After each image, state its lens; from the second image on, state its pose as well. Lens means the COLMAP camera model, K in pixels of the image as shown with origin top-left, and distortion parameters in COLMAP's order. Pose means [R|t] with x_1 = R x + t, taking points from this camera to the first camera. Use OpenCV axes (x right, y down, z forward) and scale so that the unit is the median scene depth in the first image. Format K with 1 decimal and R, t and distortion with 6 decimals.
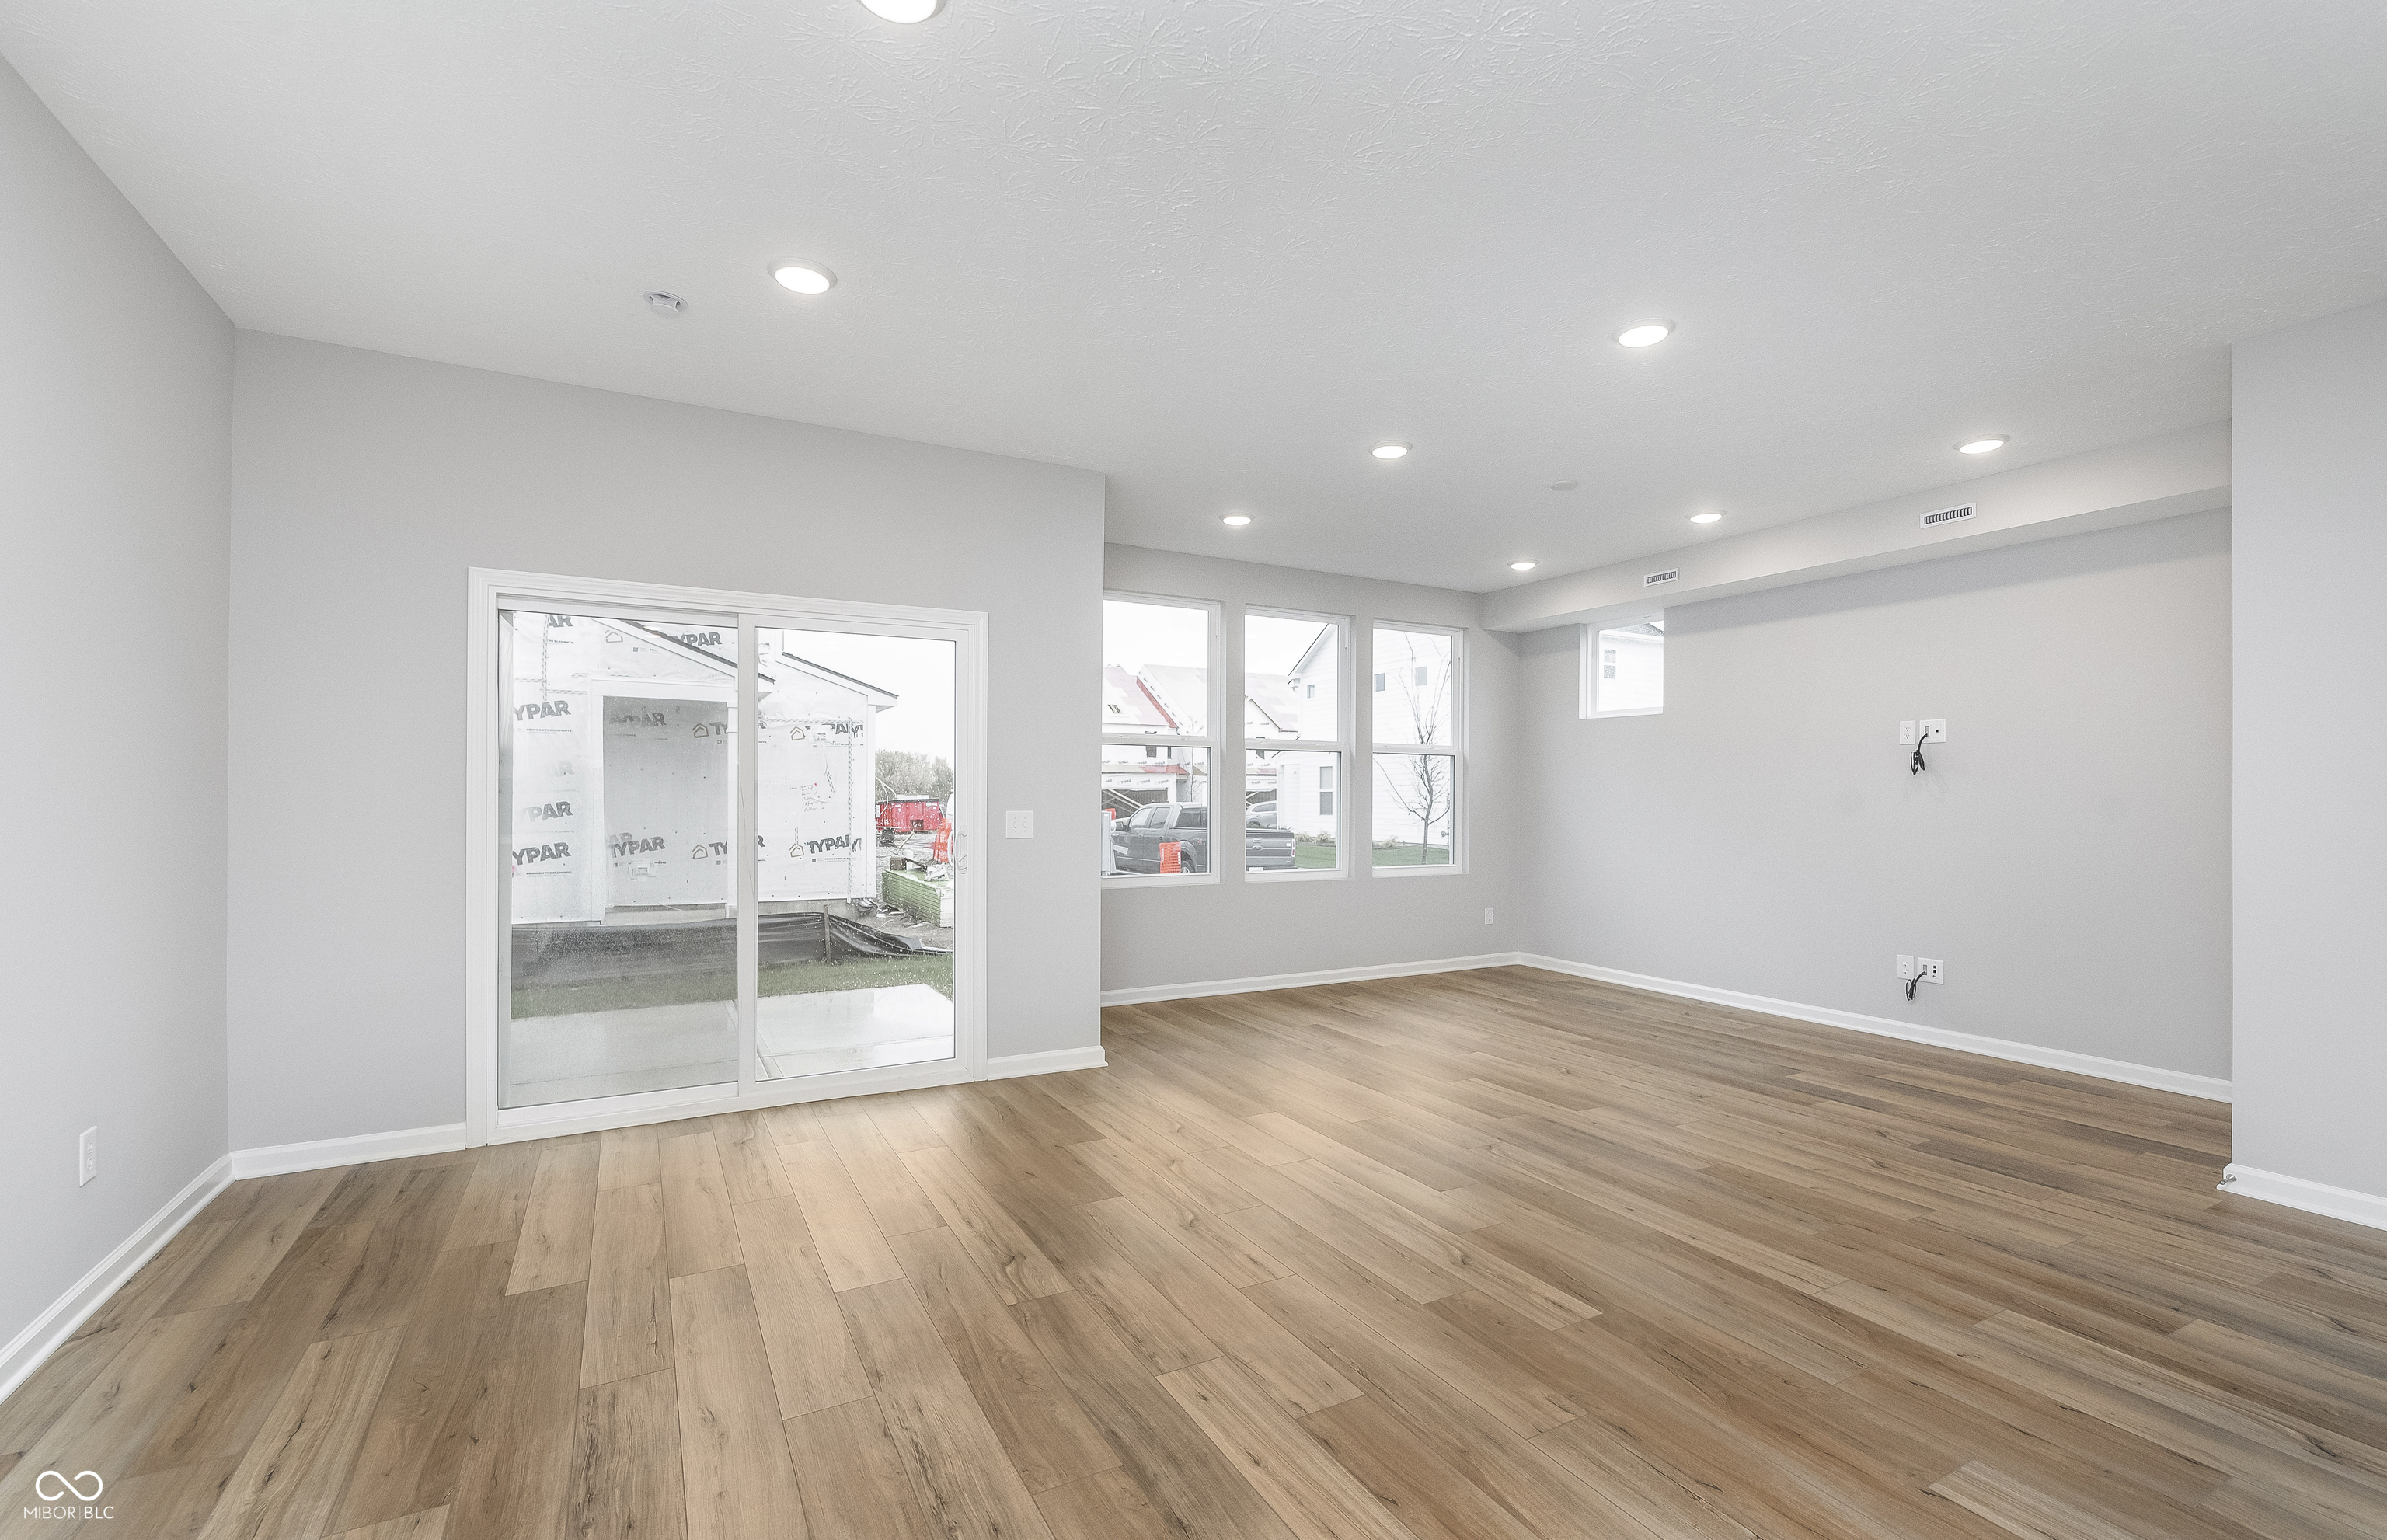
lens RADIAL K [[1031.5, 0, 1208.9], [0, 1031.5, 801.7], [0, 0, 1]] dist [0.001453, 0.000499]
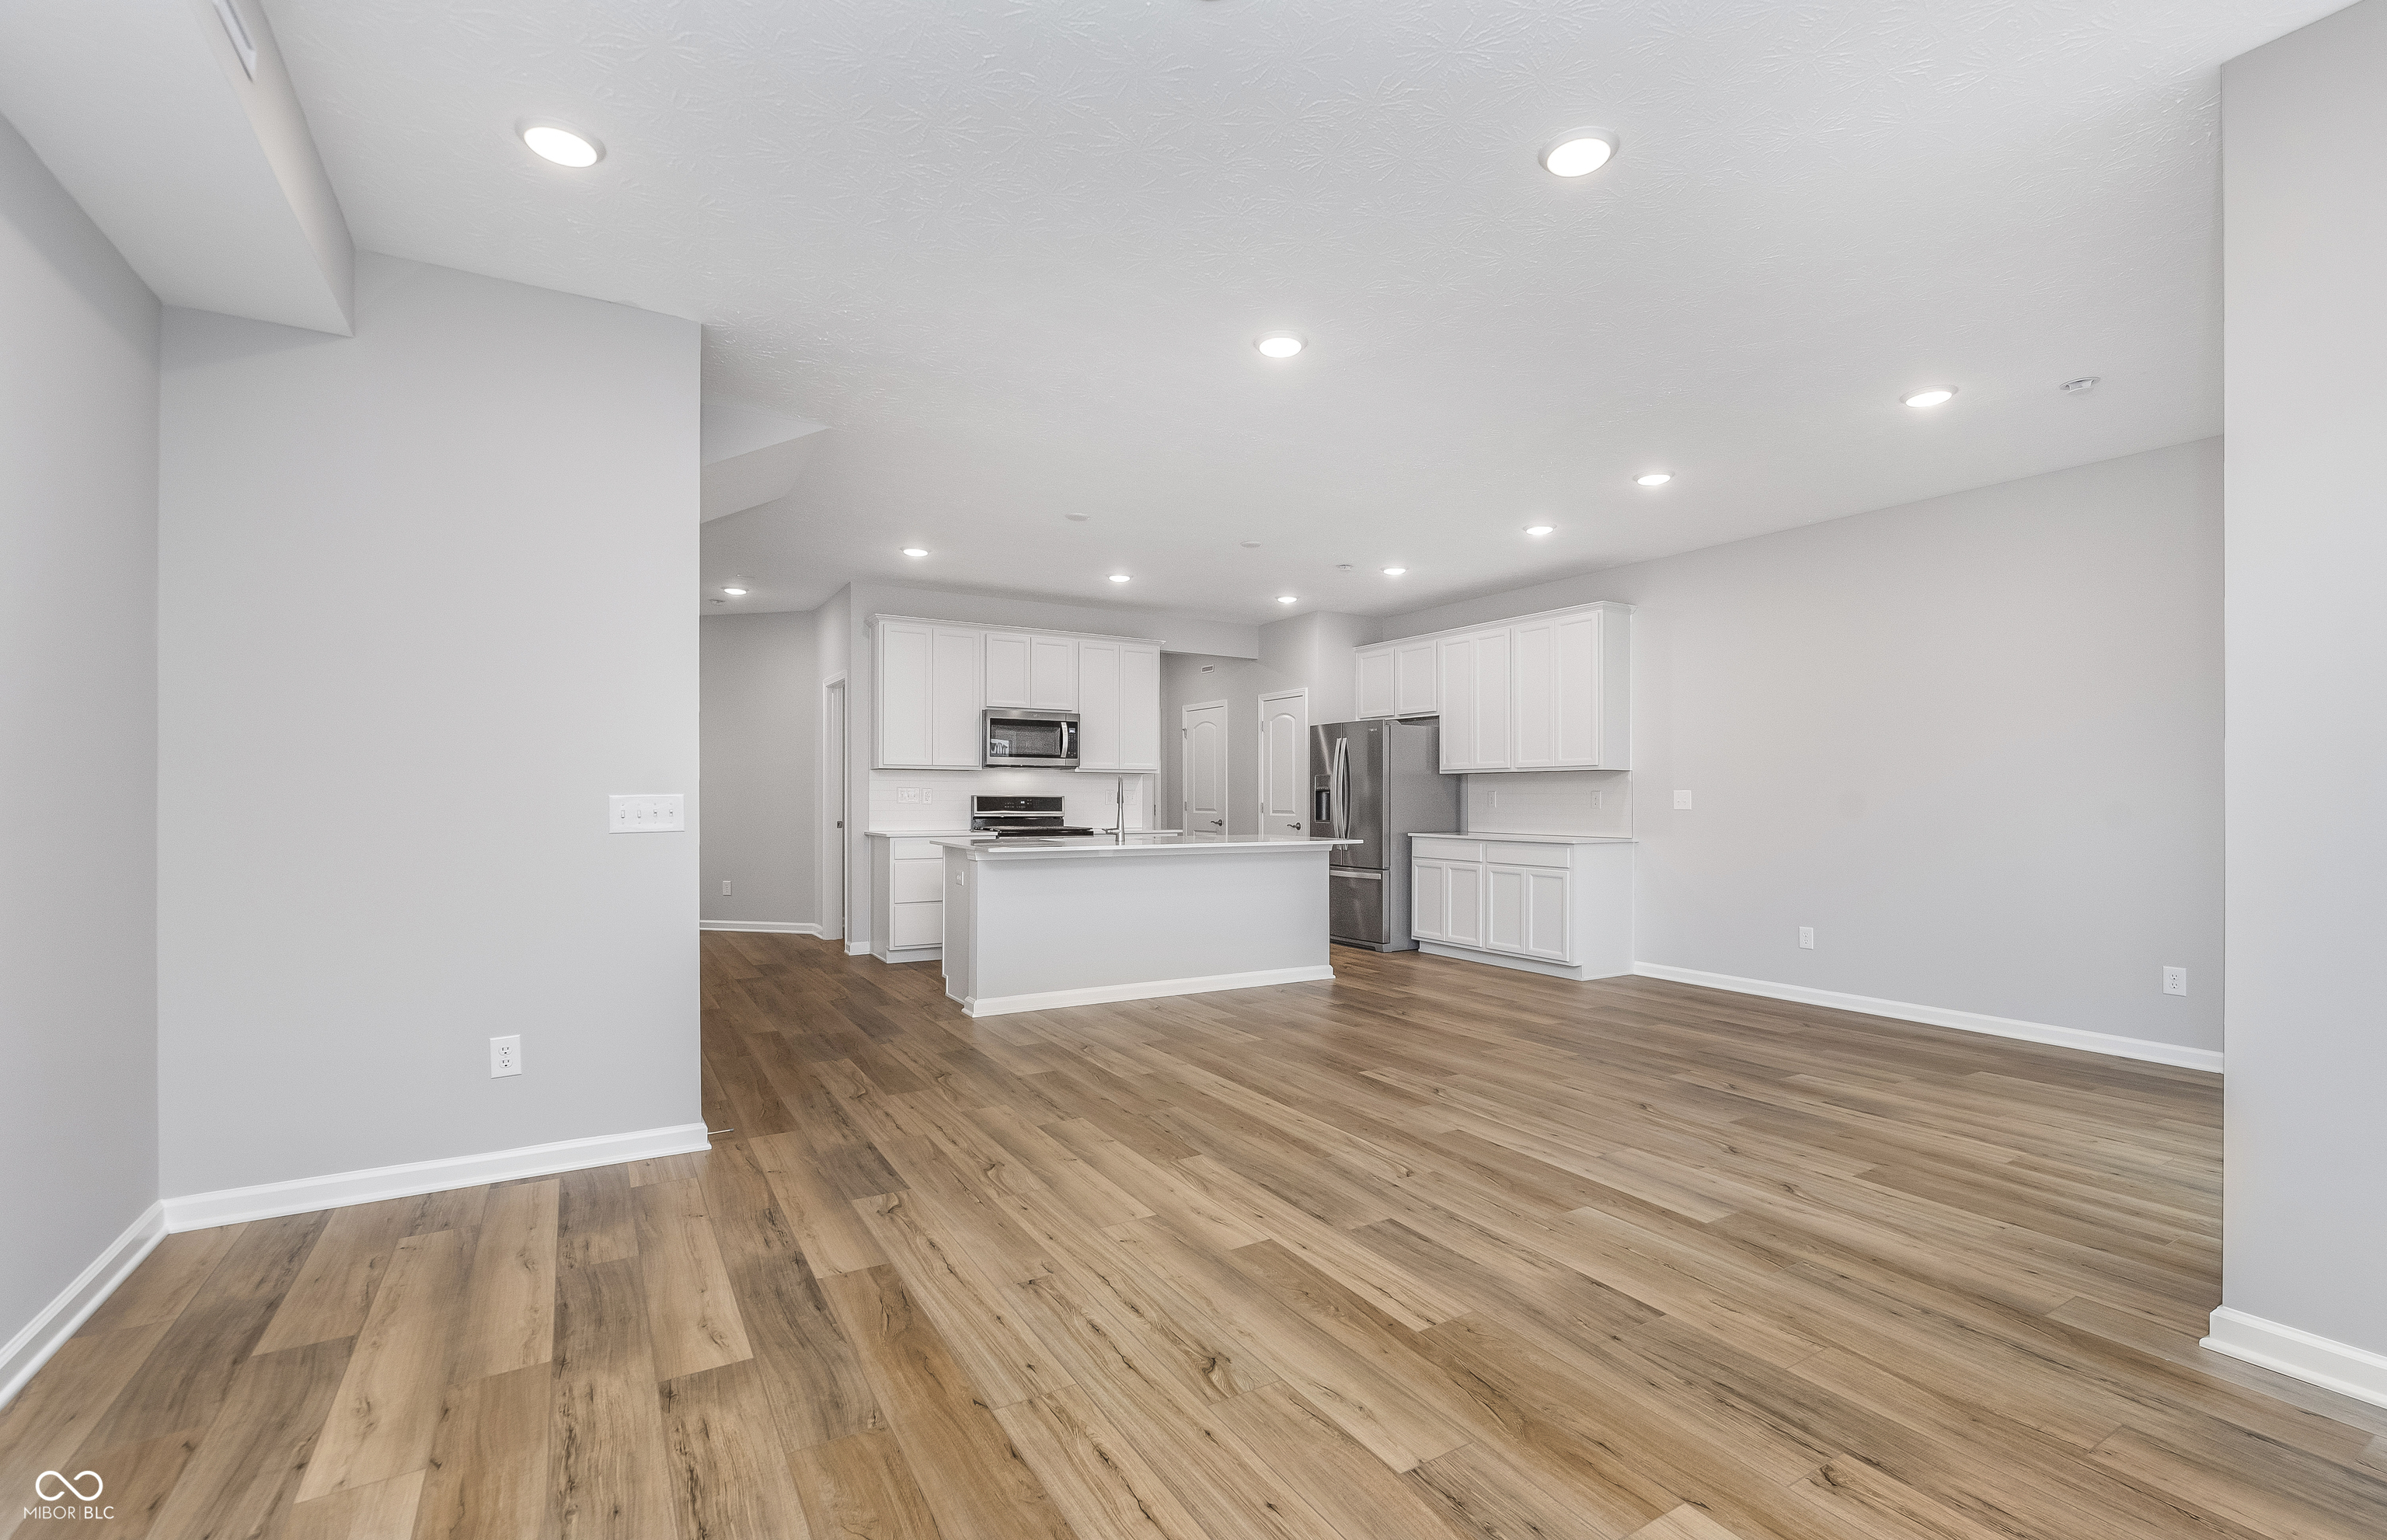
lens RADIAL K [[1046.4, 0, 1209.2], [0, 1046.4, 795.4], [0, 0, 1]] dist [0.001545, 0.000091]
pose [[-0.999420, -0.009539, -0.032690, 0.554977], [-0.009630, 0.999950, 0.002641, 0.016344], [0.032663, 0.002955, -0.999462, 2.204278]]
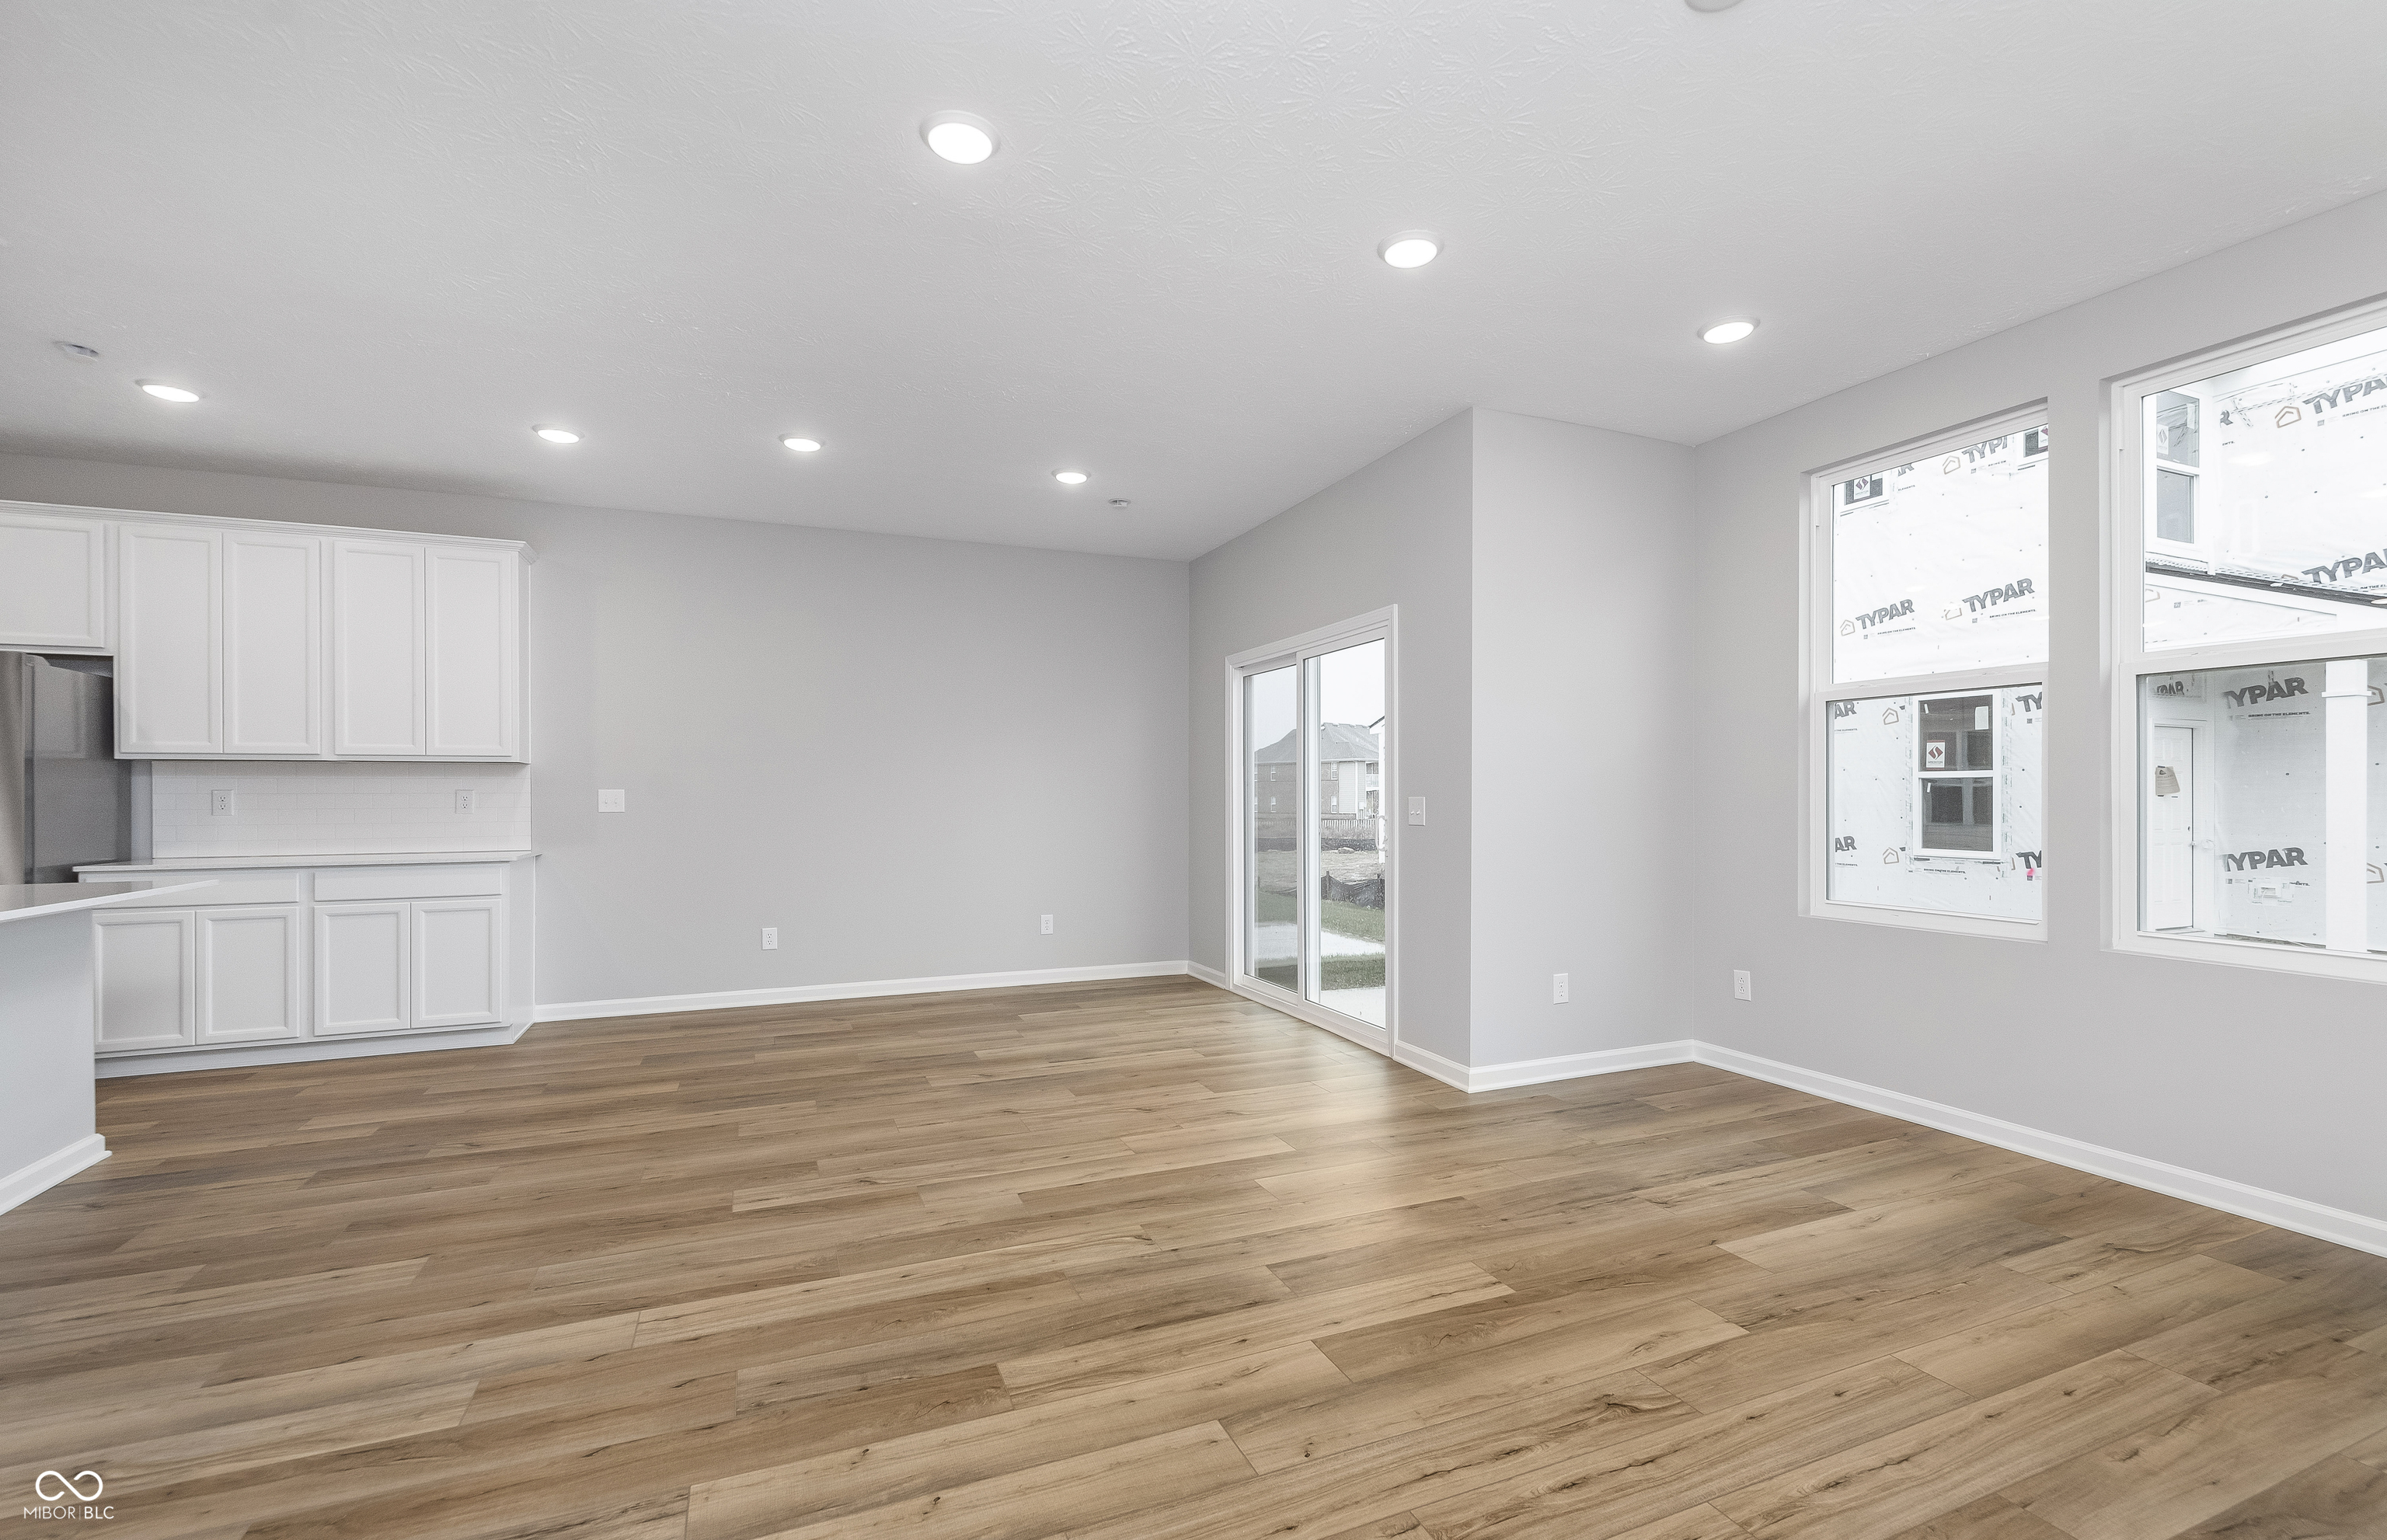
lens RADIAL K [[1046.4, 0, 1209.2], [0, 1046.4, 795.4], [0, 0, 1]] dist [0.001545, 0.000091]
pose [[-0.103385, -0.006594, -0.994620, 1.206969], [-0.003944, 0.999973, -0.006219, 0.019364], [0.994634, 0.003279, -0.103408, 1.321296]]
